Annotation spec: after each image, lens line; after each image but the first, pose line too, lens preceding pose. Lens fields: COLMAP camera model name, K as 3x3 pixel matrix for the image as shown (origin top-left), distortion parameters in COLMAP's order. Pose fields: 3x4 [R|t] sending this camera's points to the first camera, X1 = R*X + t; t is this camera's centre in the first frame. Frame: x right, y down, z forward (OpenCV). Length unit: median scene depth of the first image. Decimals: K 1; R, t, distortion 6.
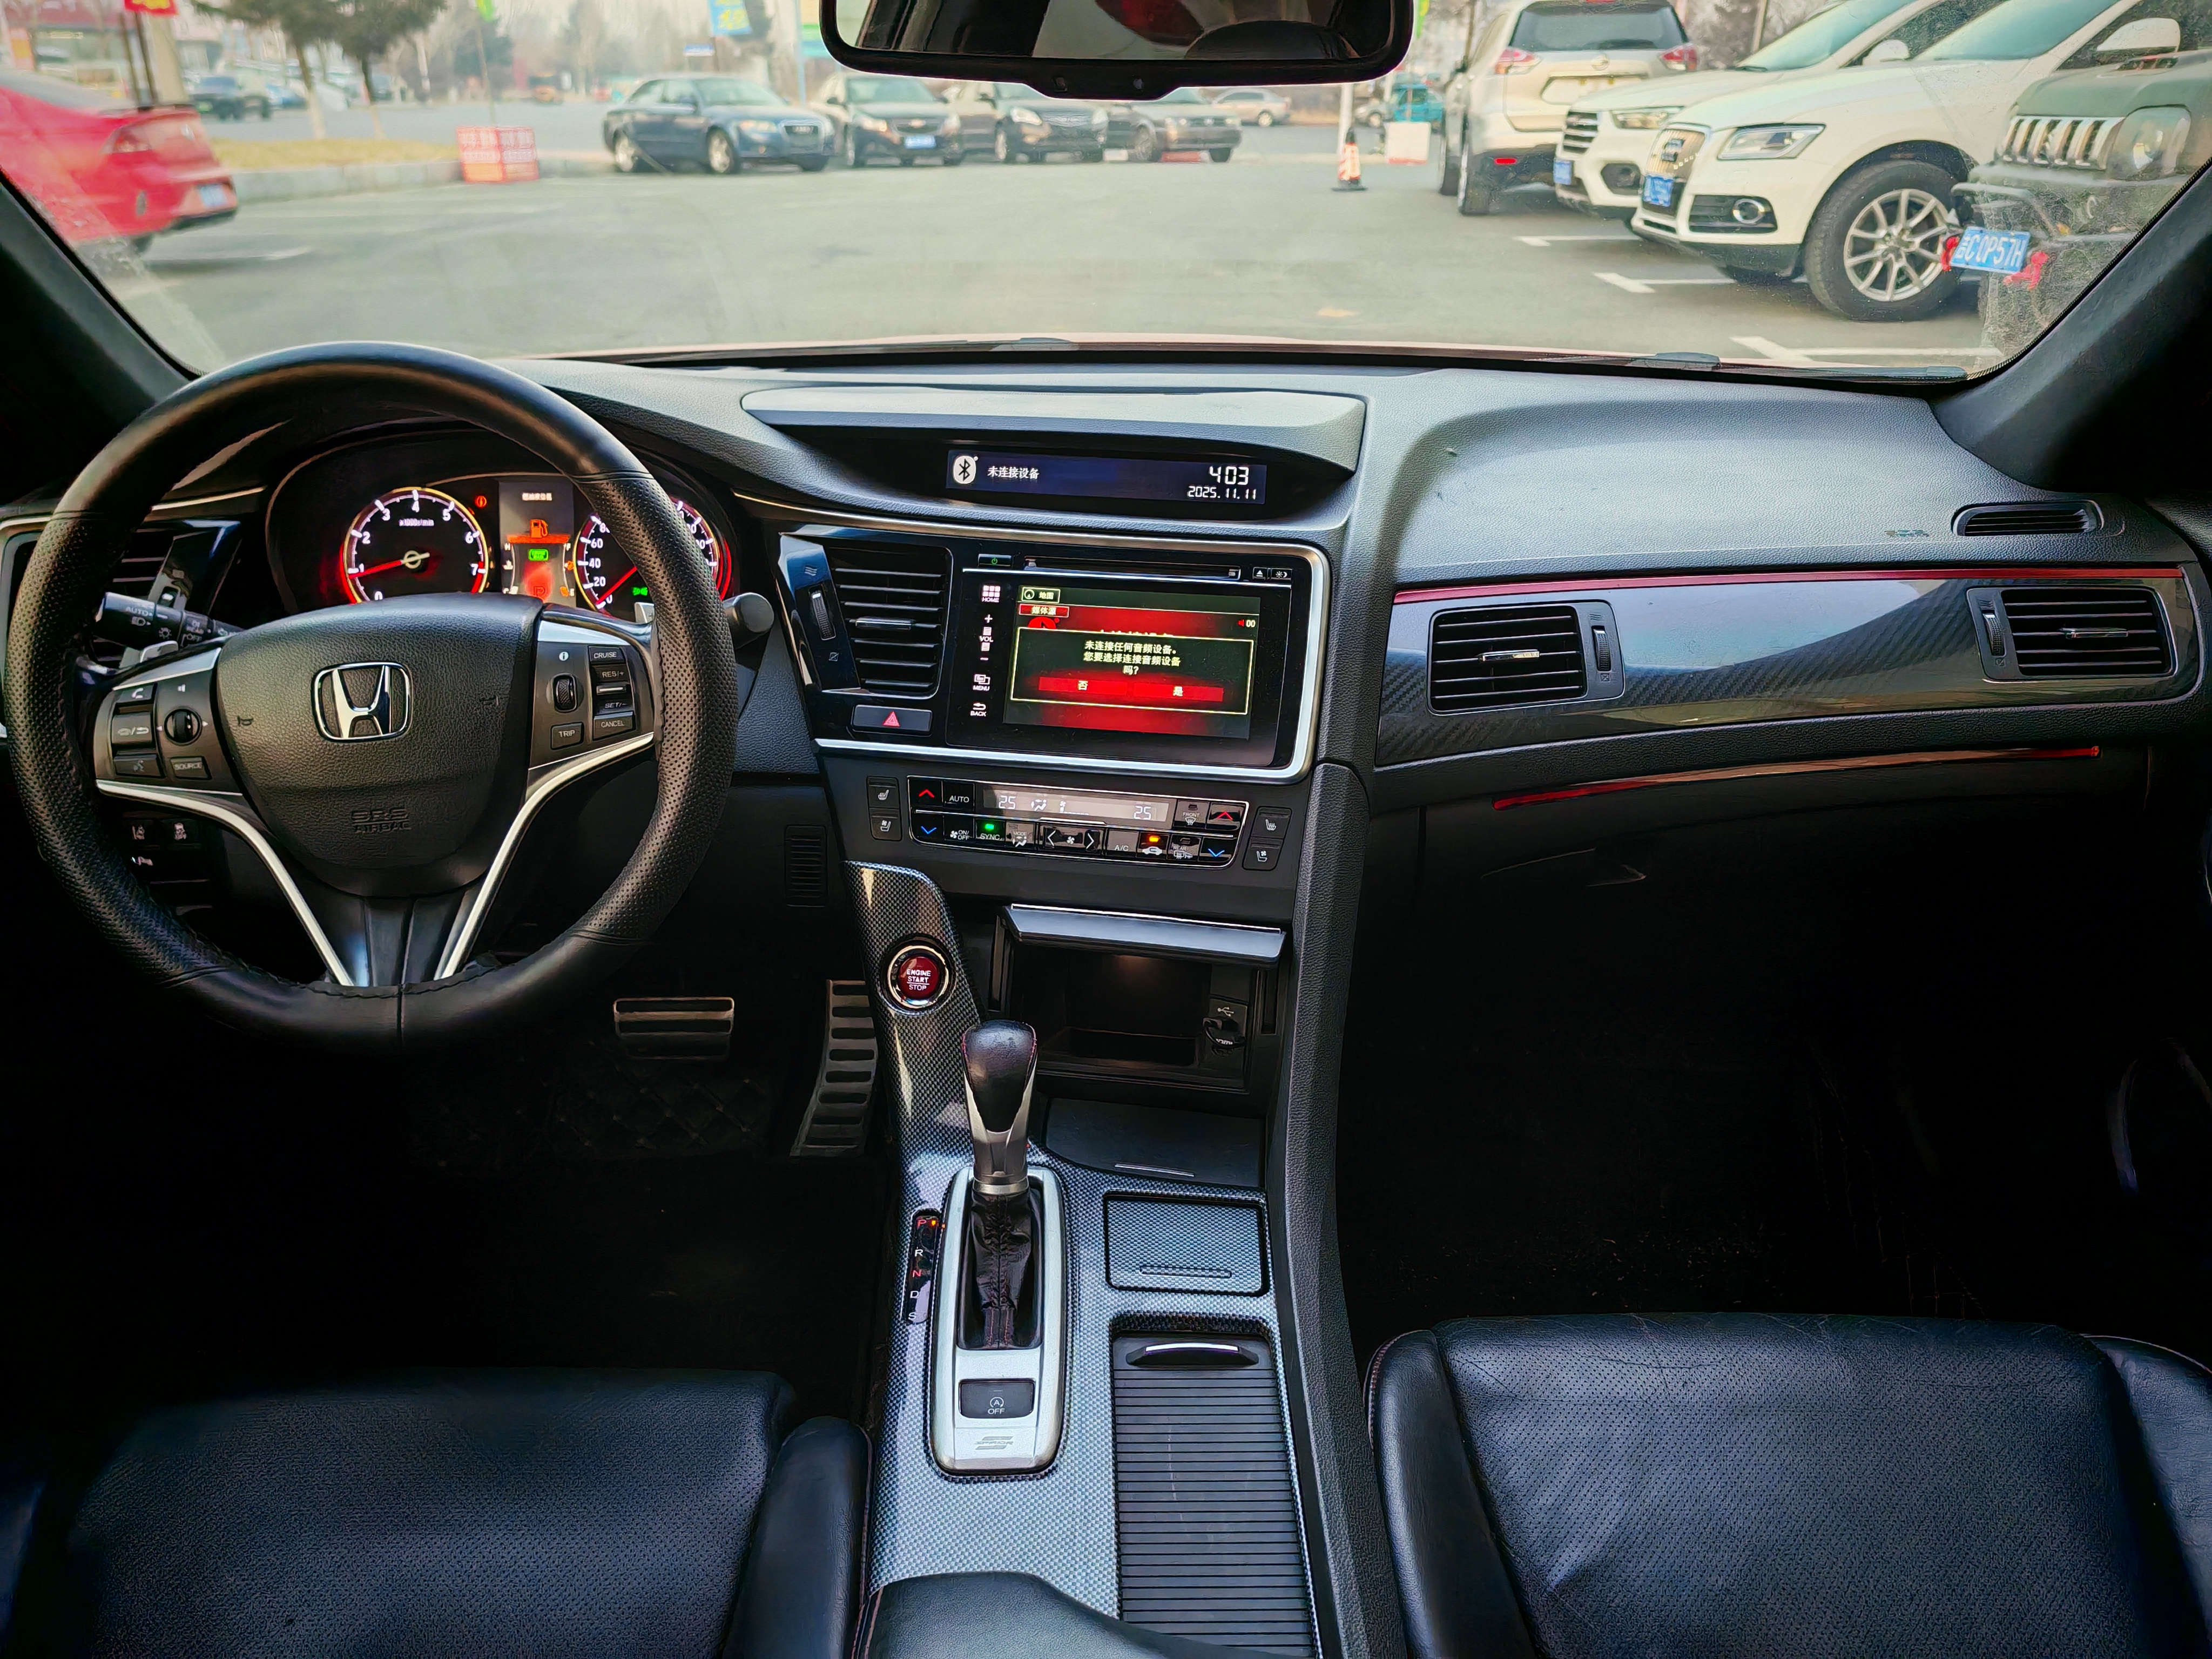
lens RADIAL K [[1635.0, 0, 1100.3], [0, 1635.0, 826.4], [0, 0, 1]] dist [0.044983, -0.026330]
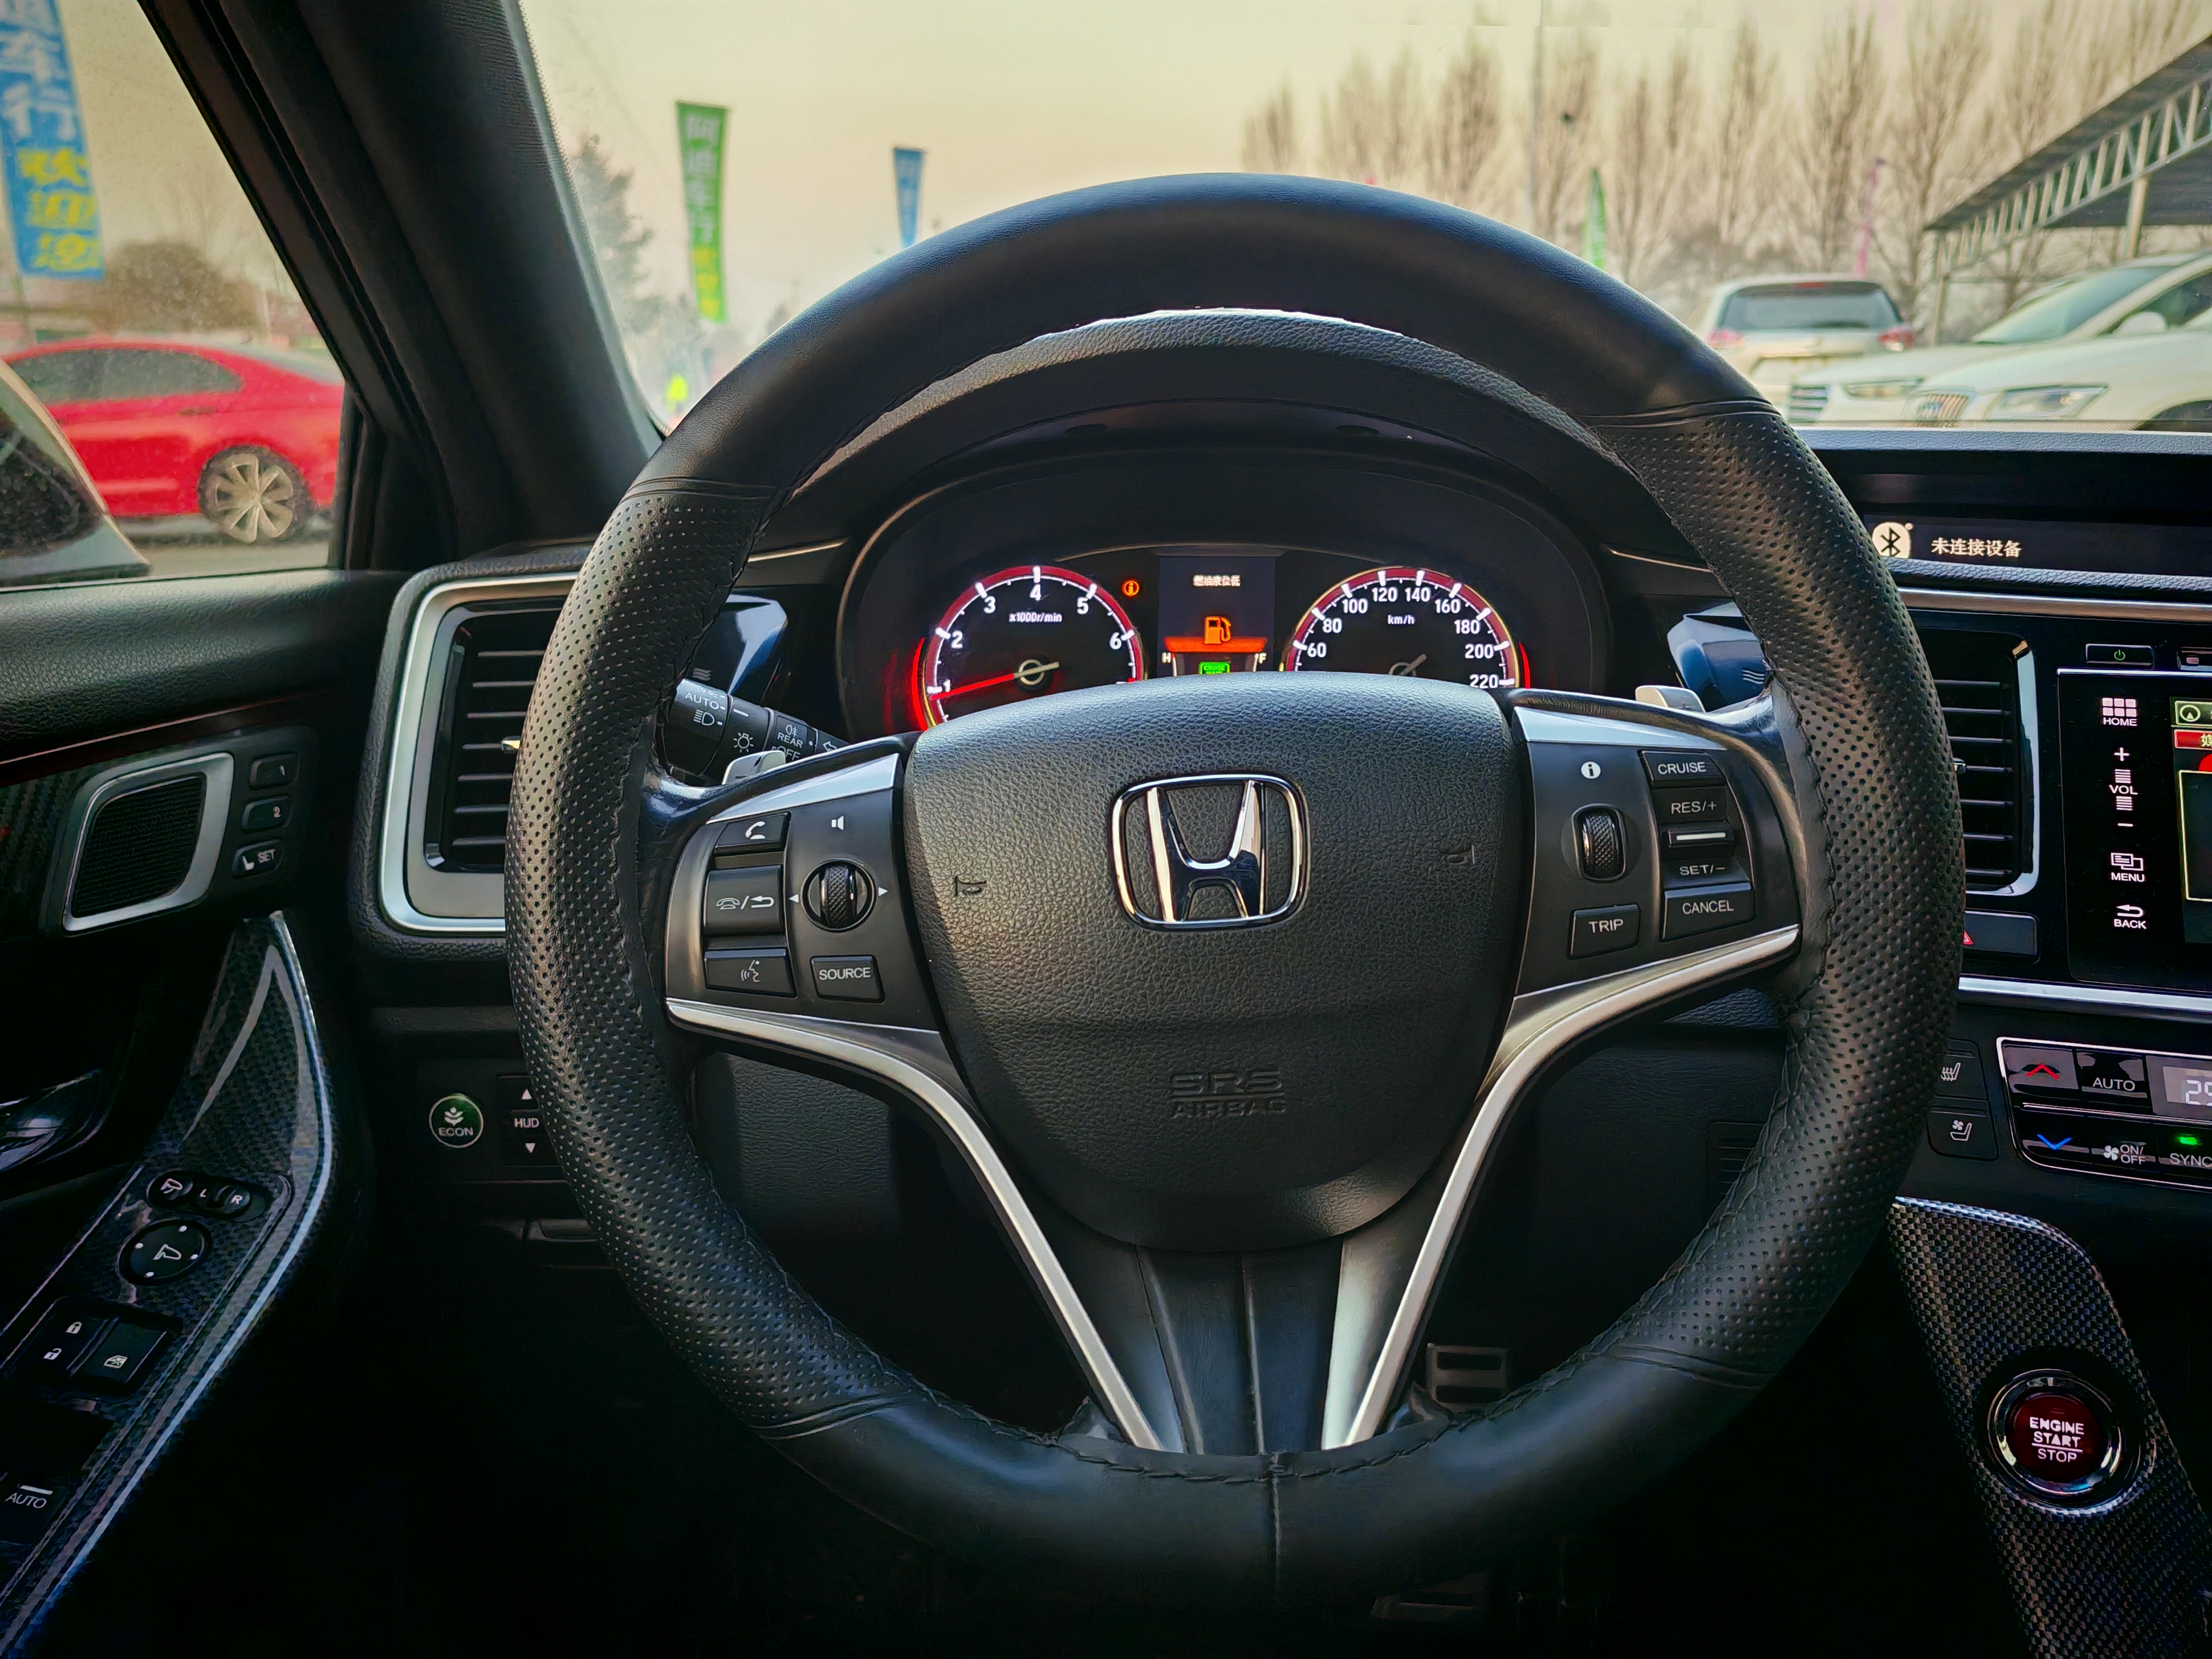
lens RADIAL K [[1635.0, 0, 1111.8], [0, 1635.0, 817.4], [0, 0, 1]] dist [0.044983, -0.026330]
pose [[0.996310, 0.016465, -0.084238, -0.361690], [-0.030444, 0.985408, -0.167464, -0.001837], [0.080252, 0.169411, 0.982273, 0.426583]]
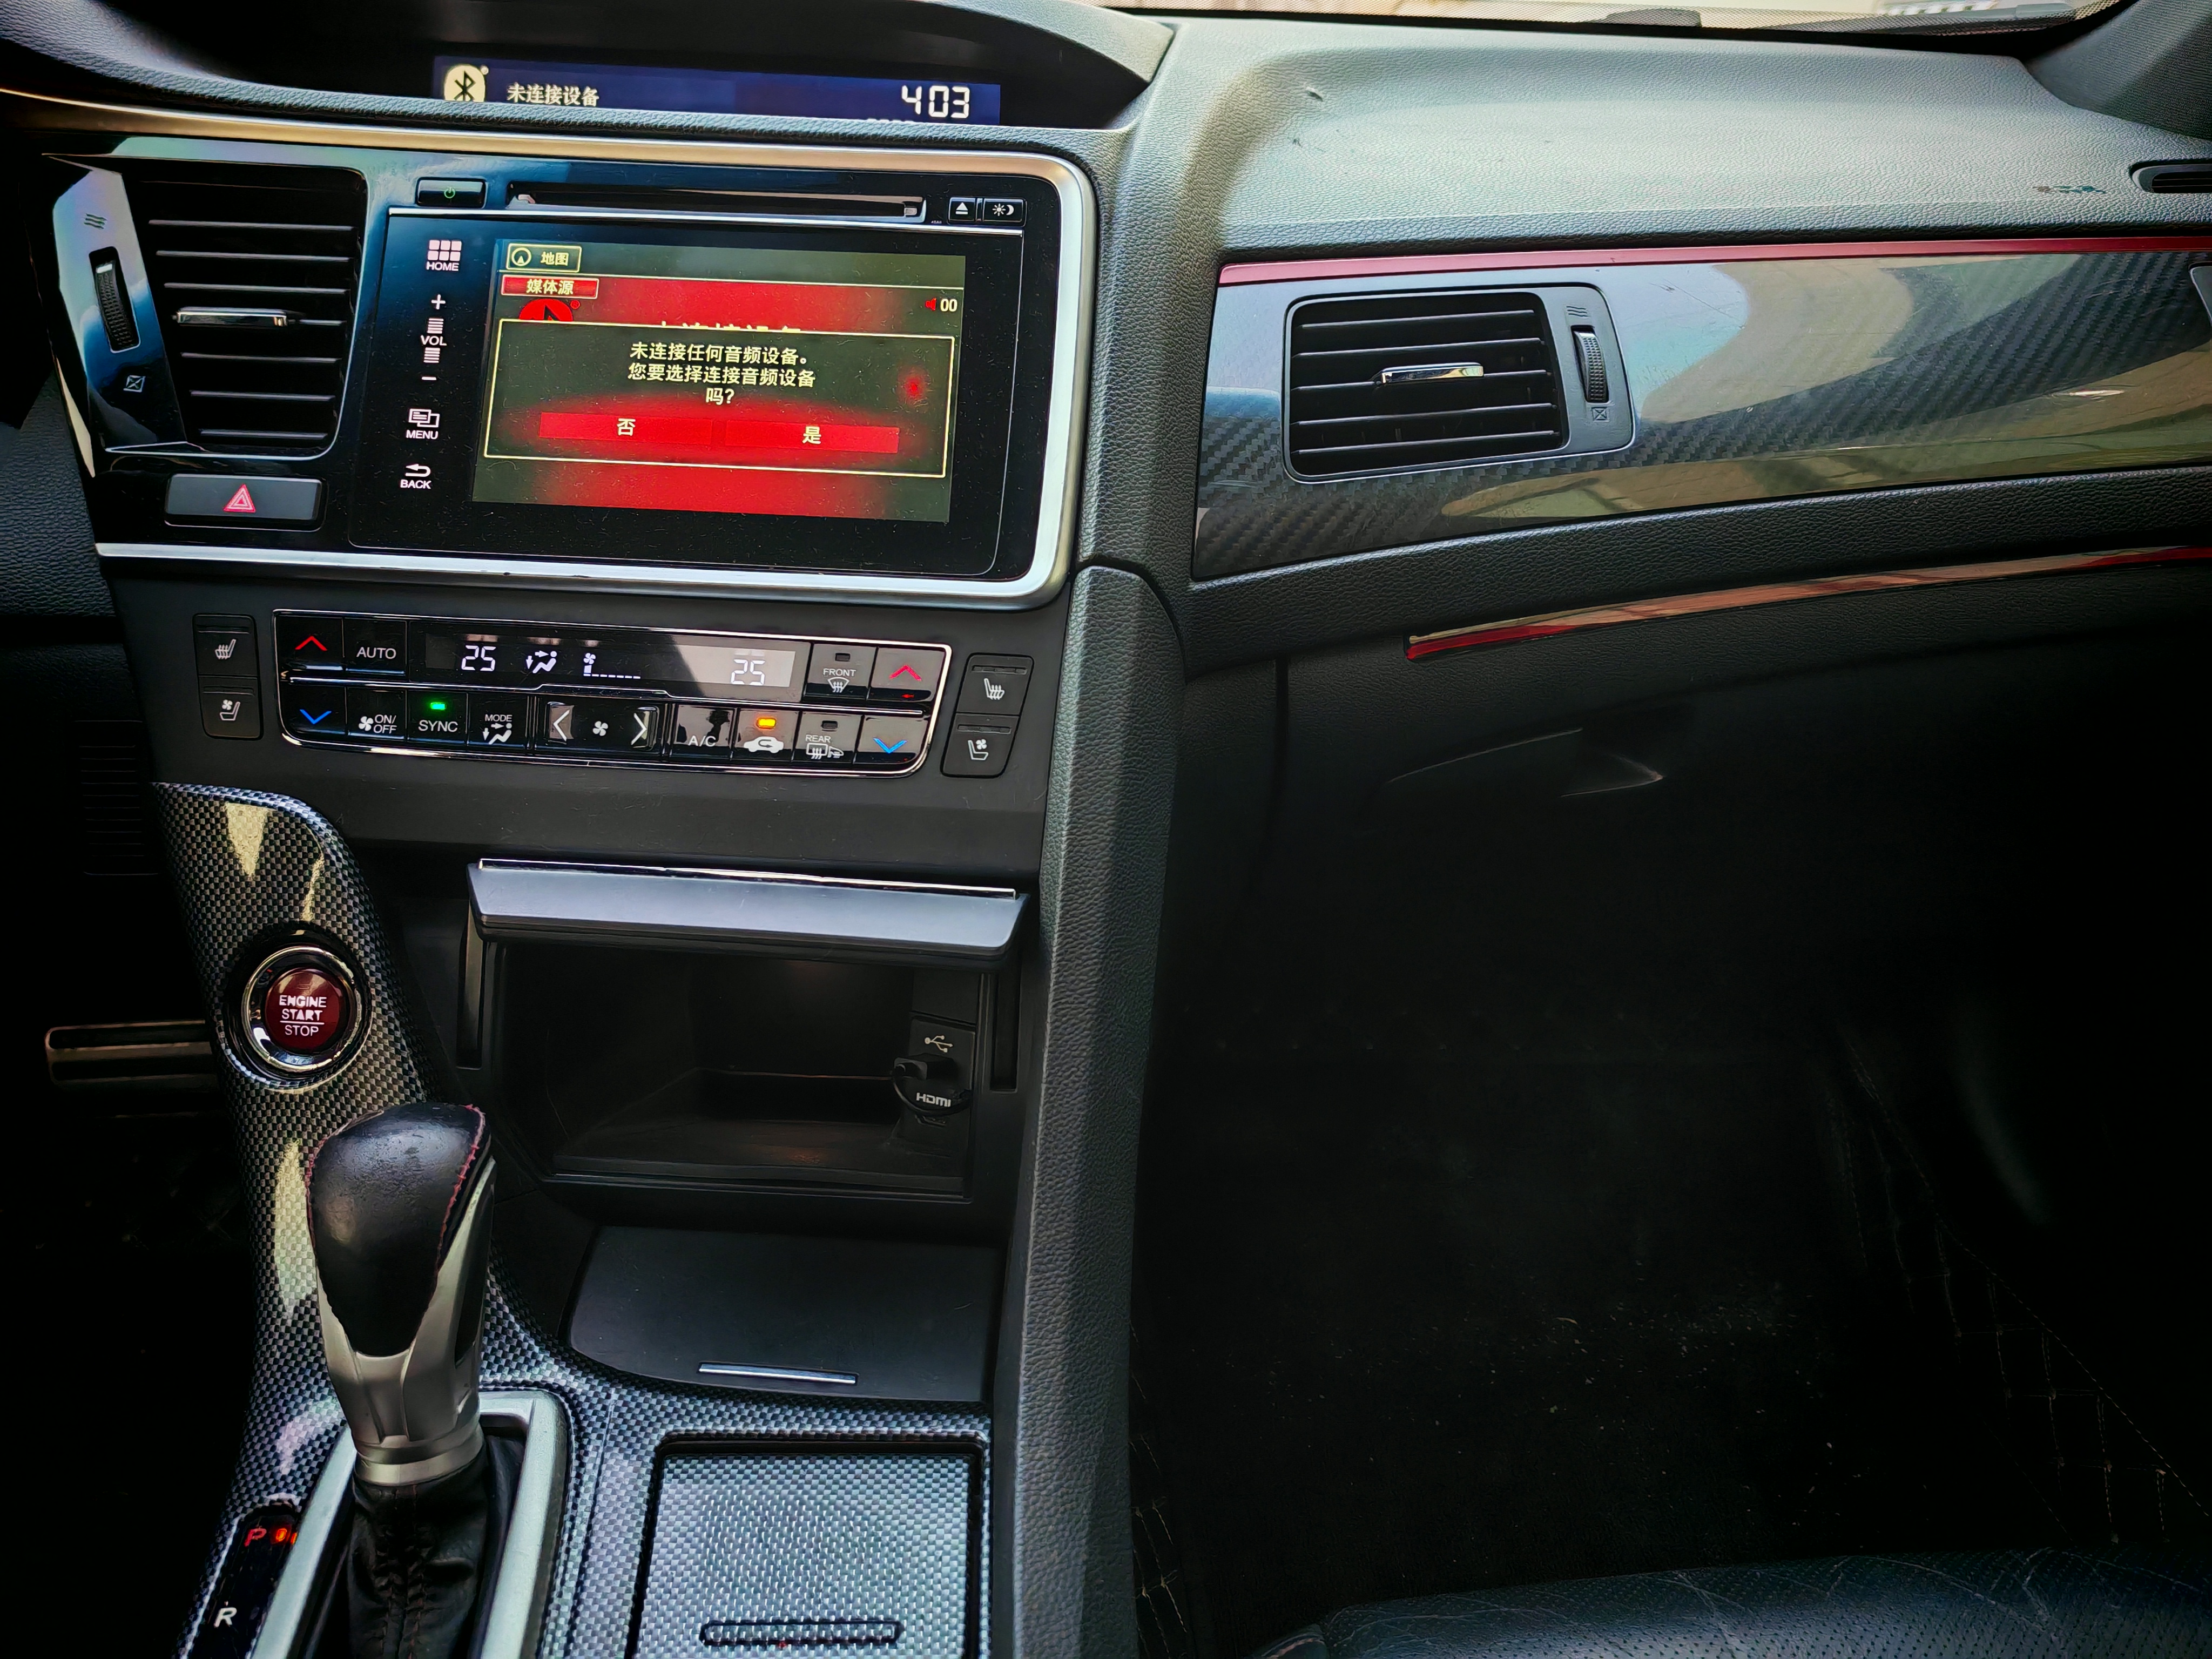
lens RADIAL K [[1635.0, 0, 1112.9], [0, 1635.0, 773.0], [0, 0, 1]] dist [0.044983, -0.026330]
pose [[0.995828, -0.026195, 0.087412, 0.093341], [0.026606, 0.999640, -0.003541, 0.028103], [-0.087288, 0.005852, 0.996166, 0.467661]]
